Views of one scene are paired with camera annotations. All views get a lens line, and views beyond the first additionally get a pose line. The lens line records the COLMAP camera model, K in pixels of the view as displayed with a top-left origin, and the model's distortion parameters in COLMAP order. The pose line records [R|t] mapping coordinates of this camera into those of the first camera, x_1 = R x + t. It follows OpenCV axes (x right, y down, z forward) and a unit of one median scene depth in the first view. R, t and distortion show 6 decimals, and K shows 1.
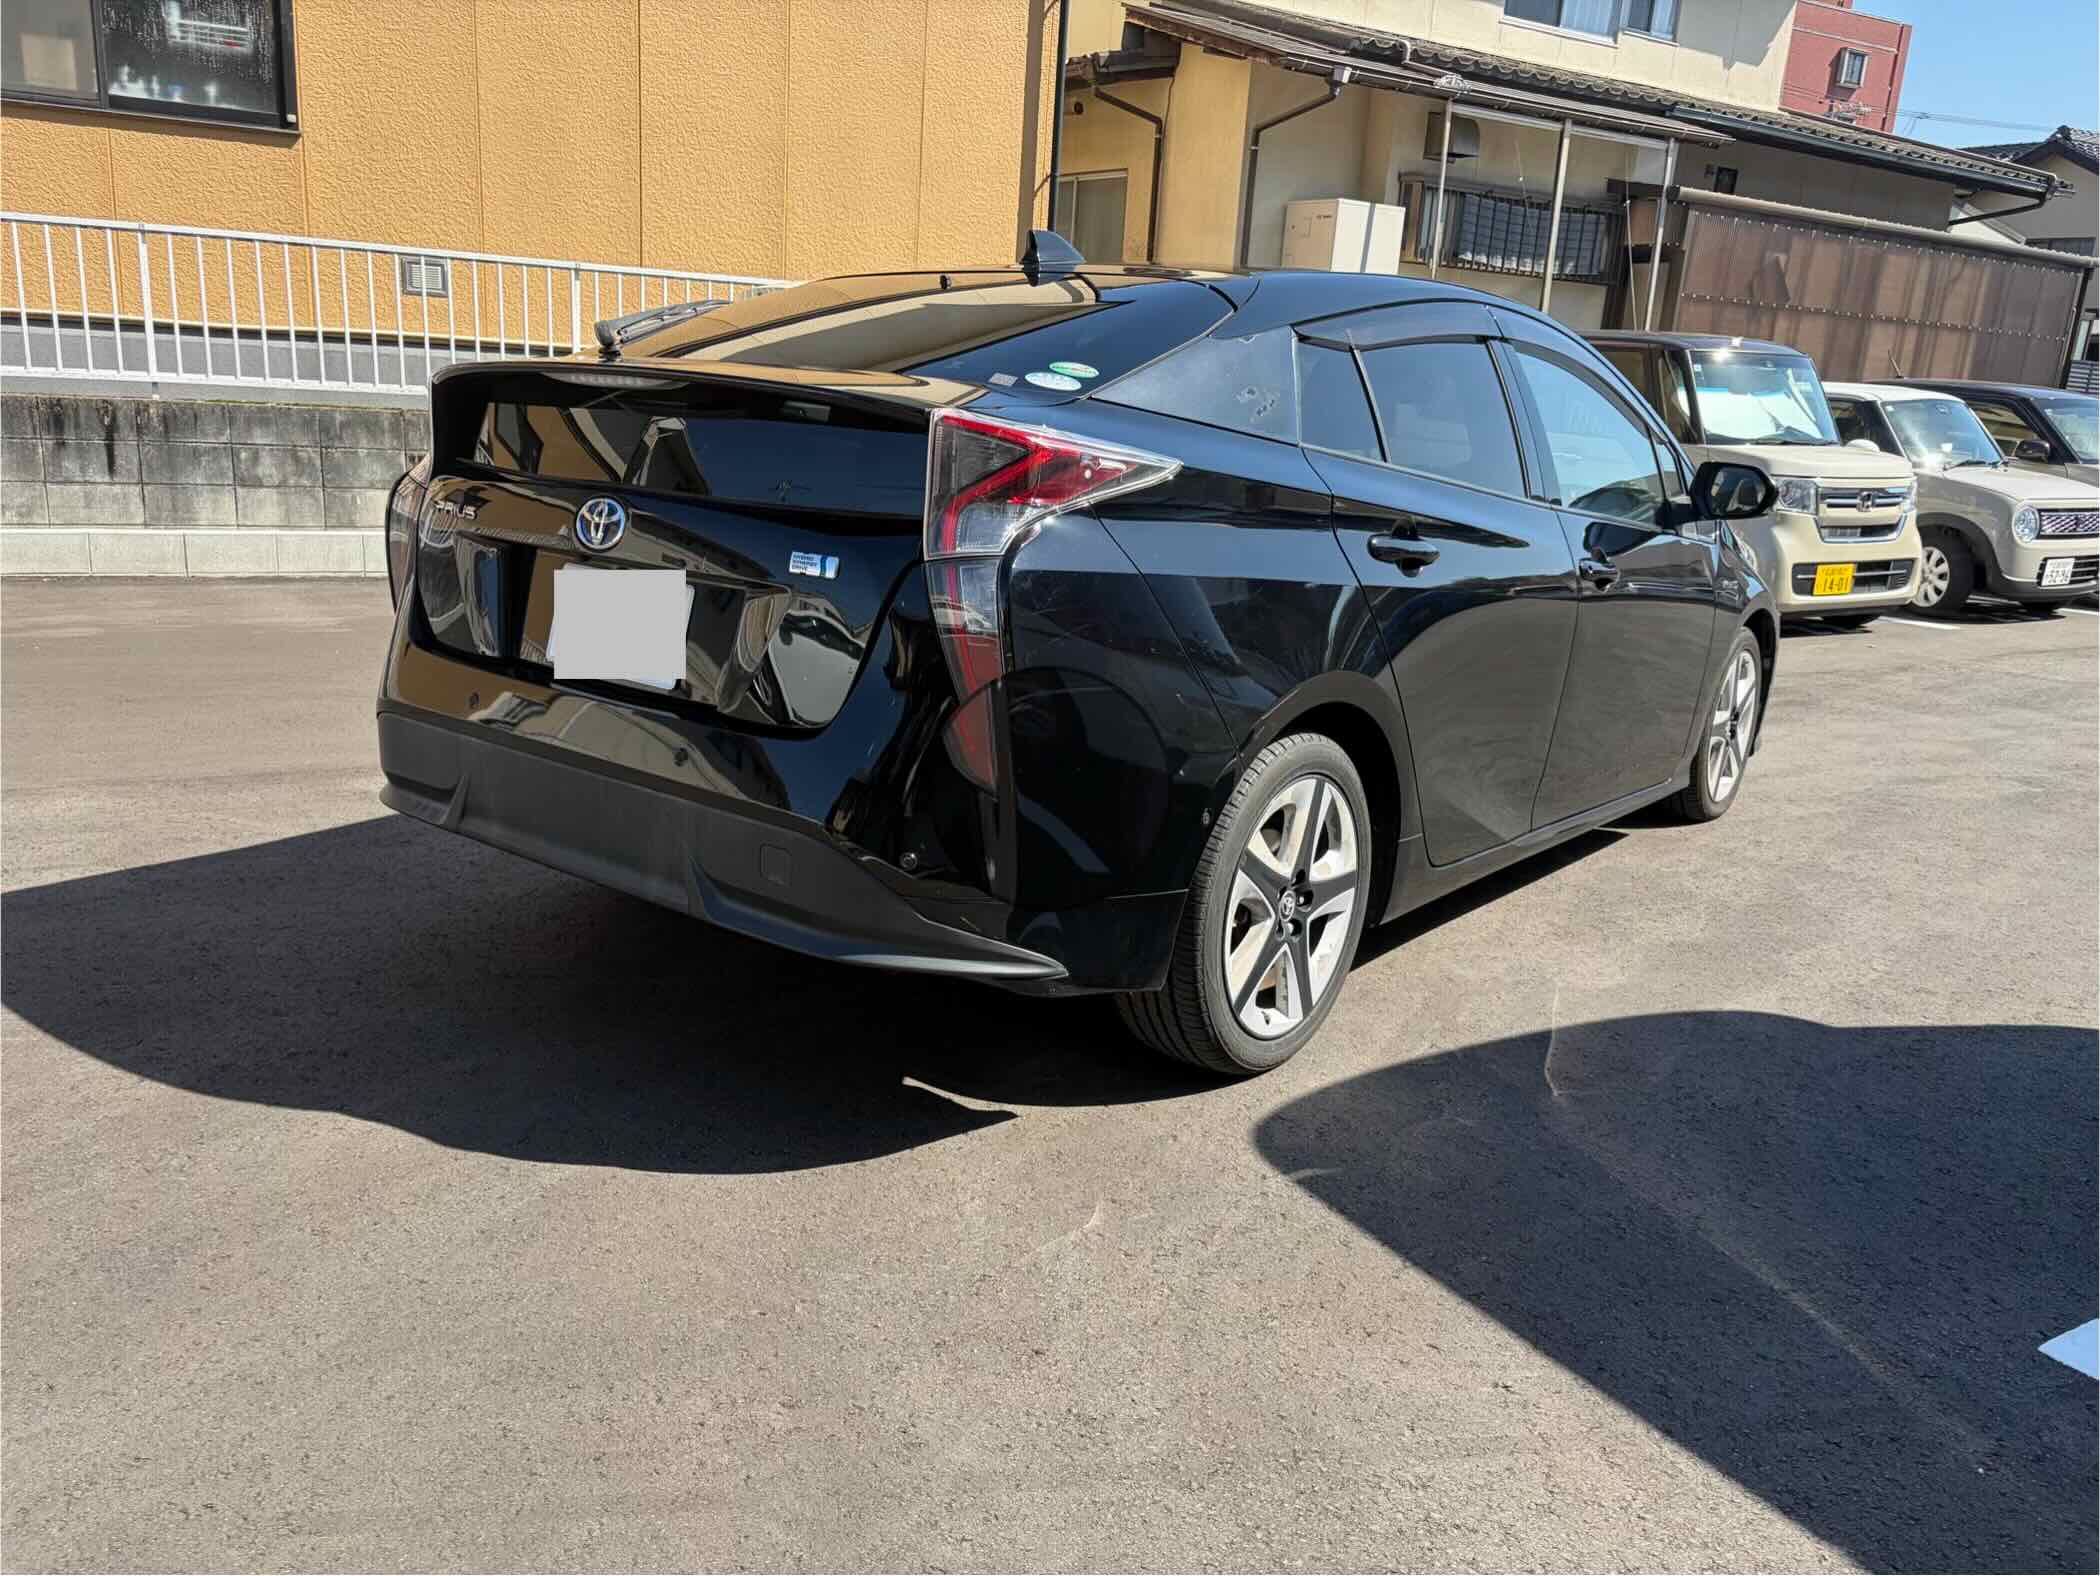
lens RADIAL K [[1589.5, 0, 1047.2], [0, 1589.5, 785.0], [0, 0, 1]] dist [0.044258, -0.056820]
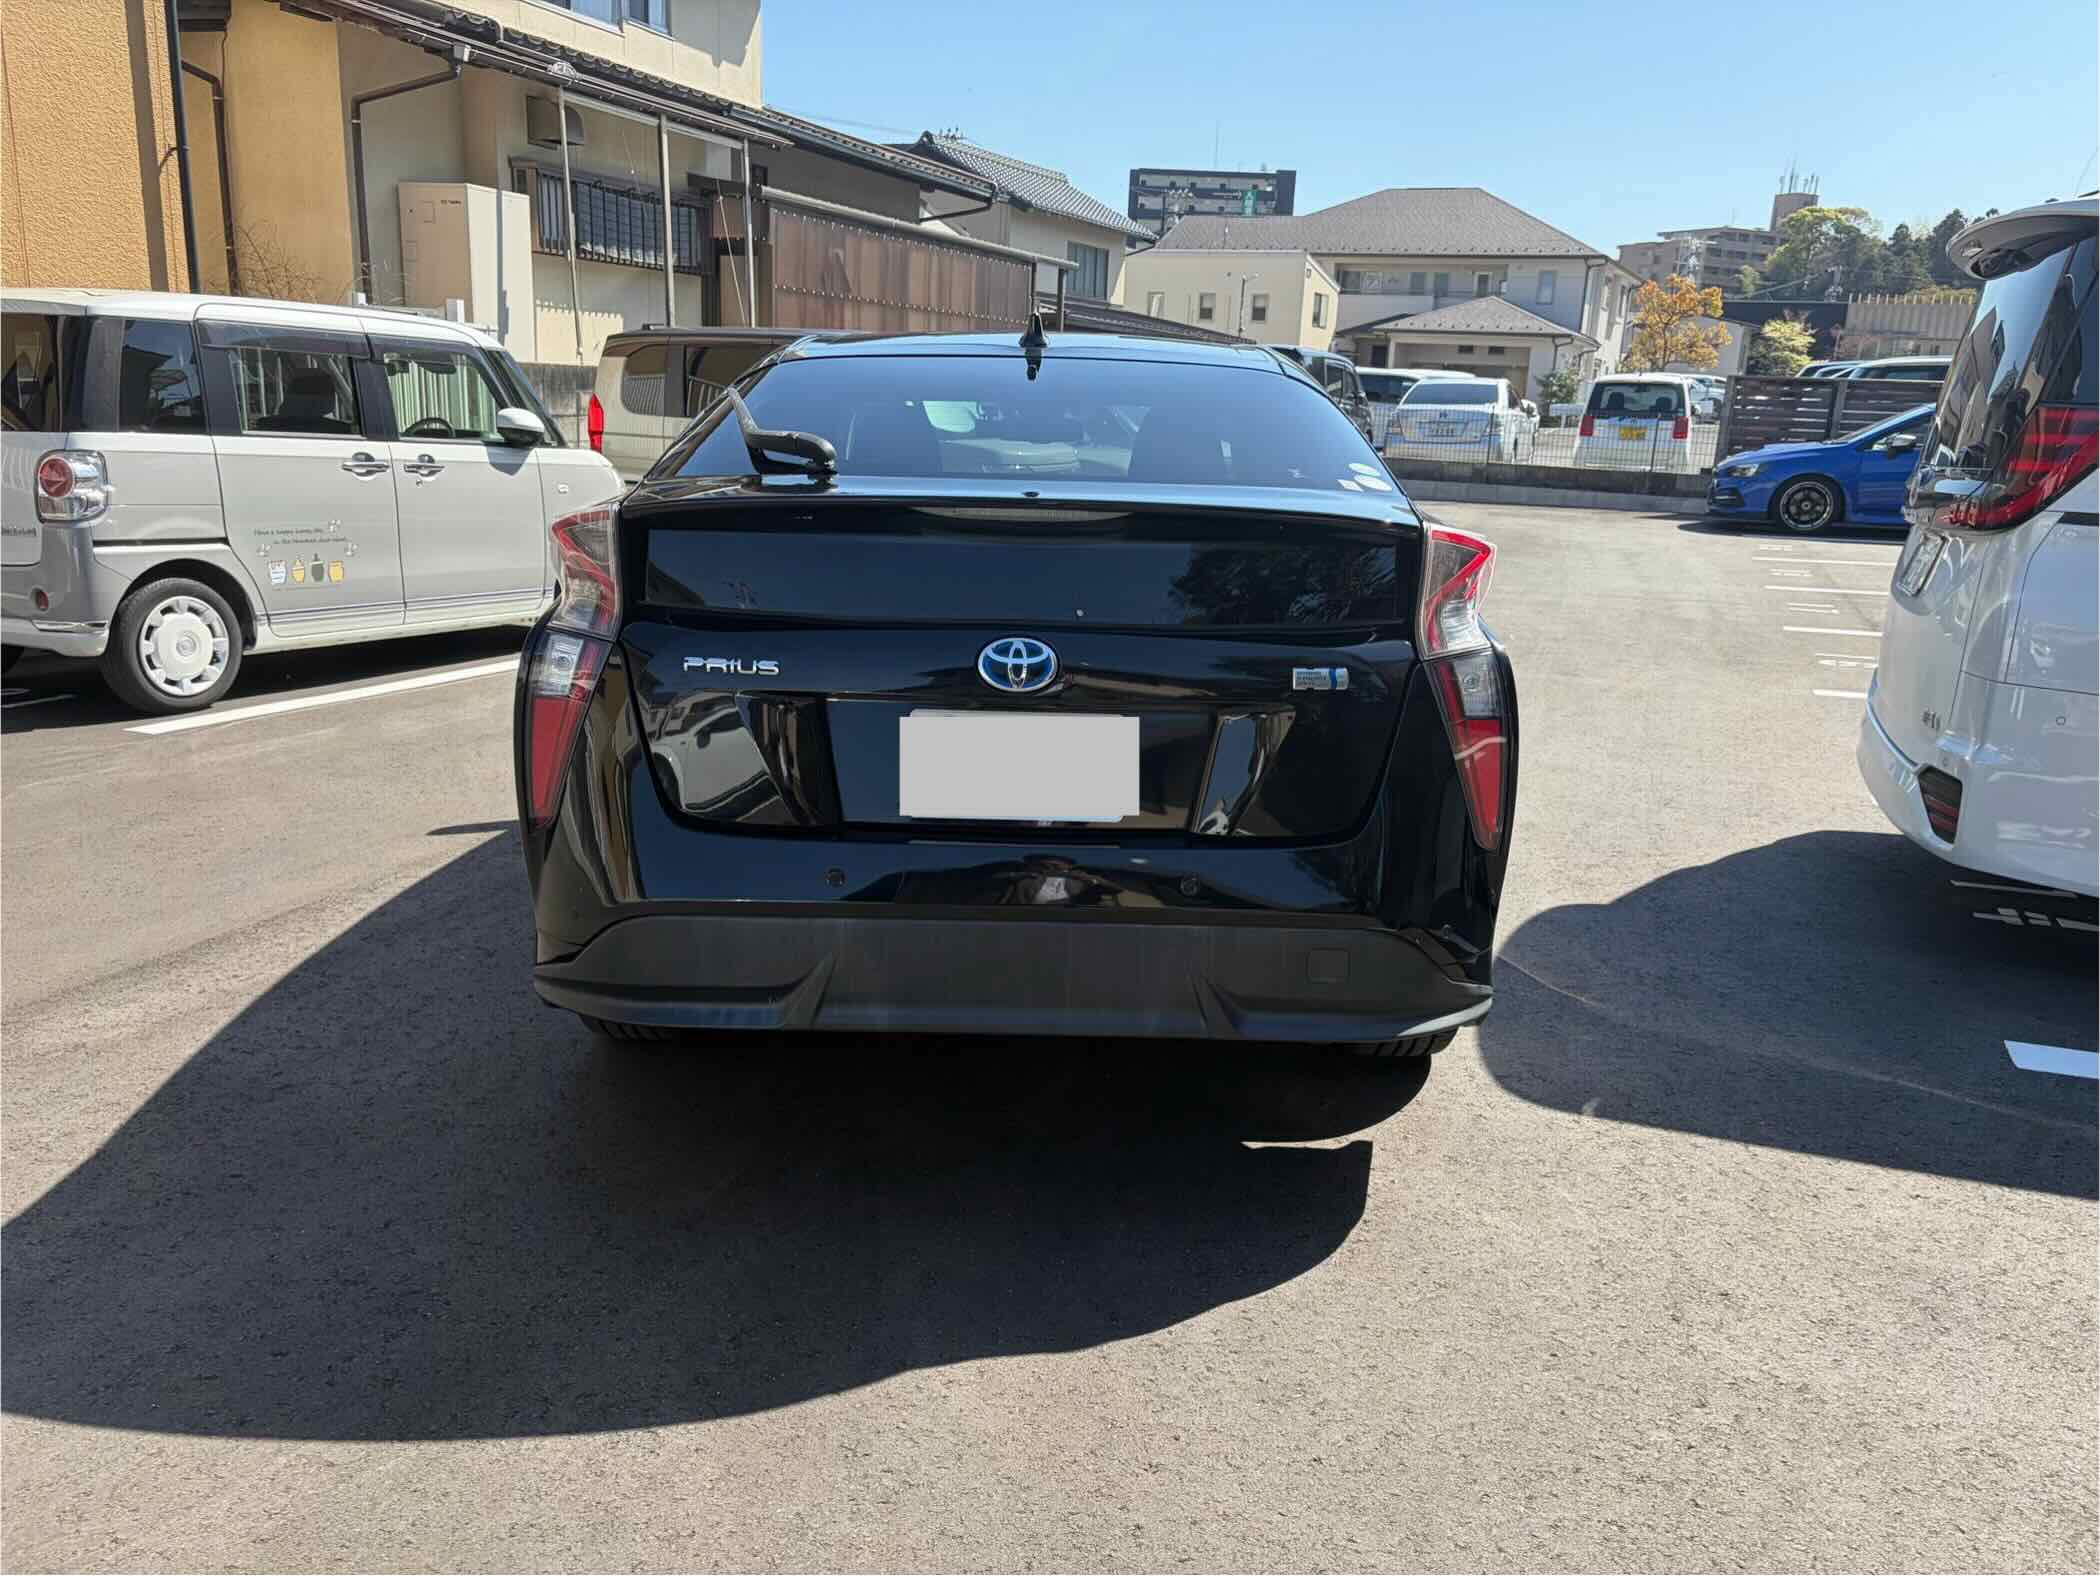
lens RADIAL K [[1589.5, 0, 1047.2], [0, 1589.5, 785.0], [0, 0, 1]] dist [0.044258, -0.056820]
pose [[0.788195, -0.176865, 0.589464, -0.185866], [0.163882, 0.983550, 0.075975, -0.036207], [-0.593204, 0.036720, 0.804214, 0.053261]]
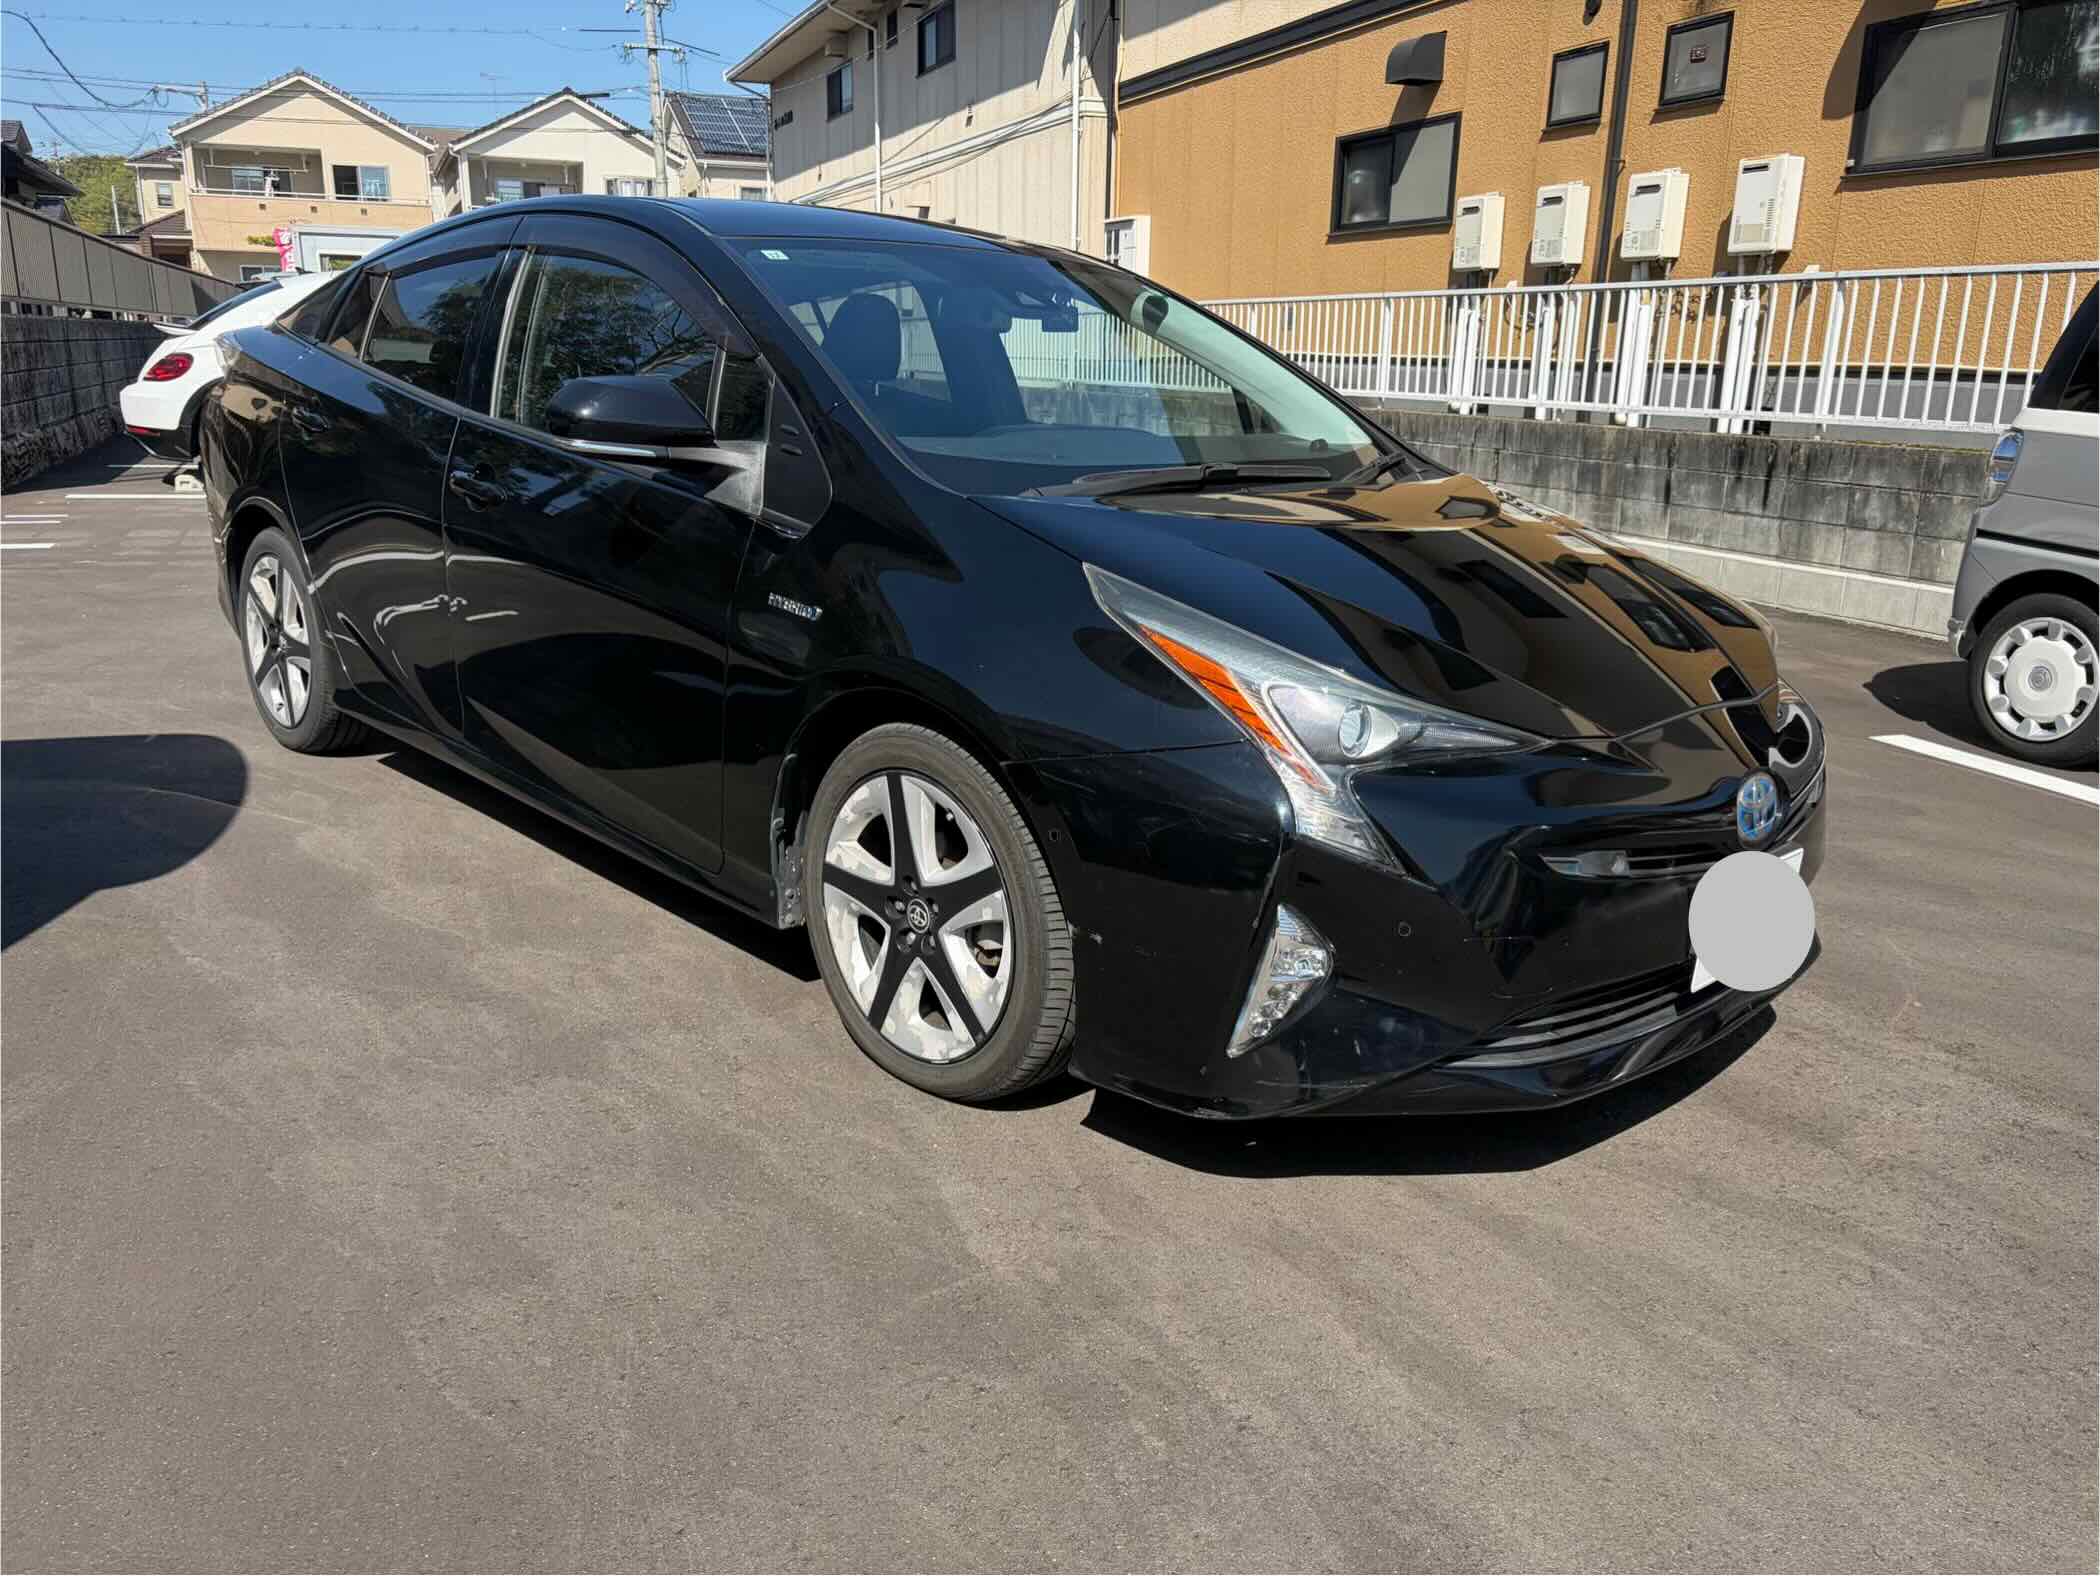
lens RADIAL K [[1589.5, 0, 1047.2], [0, 1589.5, 785.0], [0, 0, 1]] dist [0.044258, -0.056820]
pose [[-0.142493, 0.192866, -0.970824, 0.392384], [-0.276772, 0.933942, 0.226162, -0.087545], [0.950312, 0.300924, -0.079700, 0.461294]]
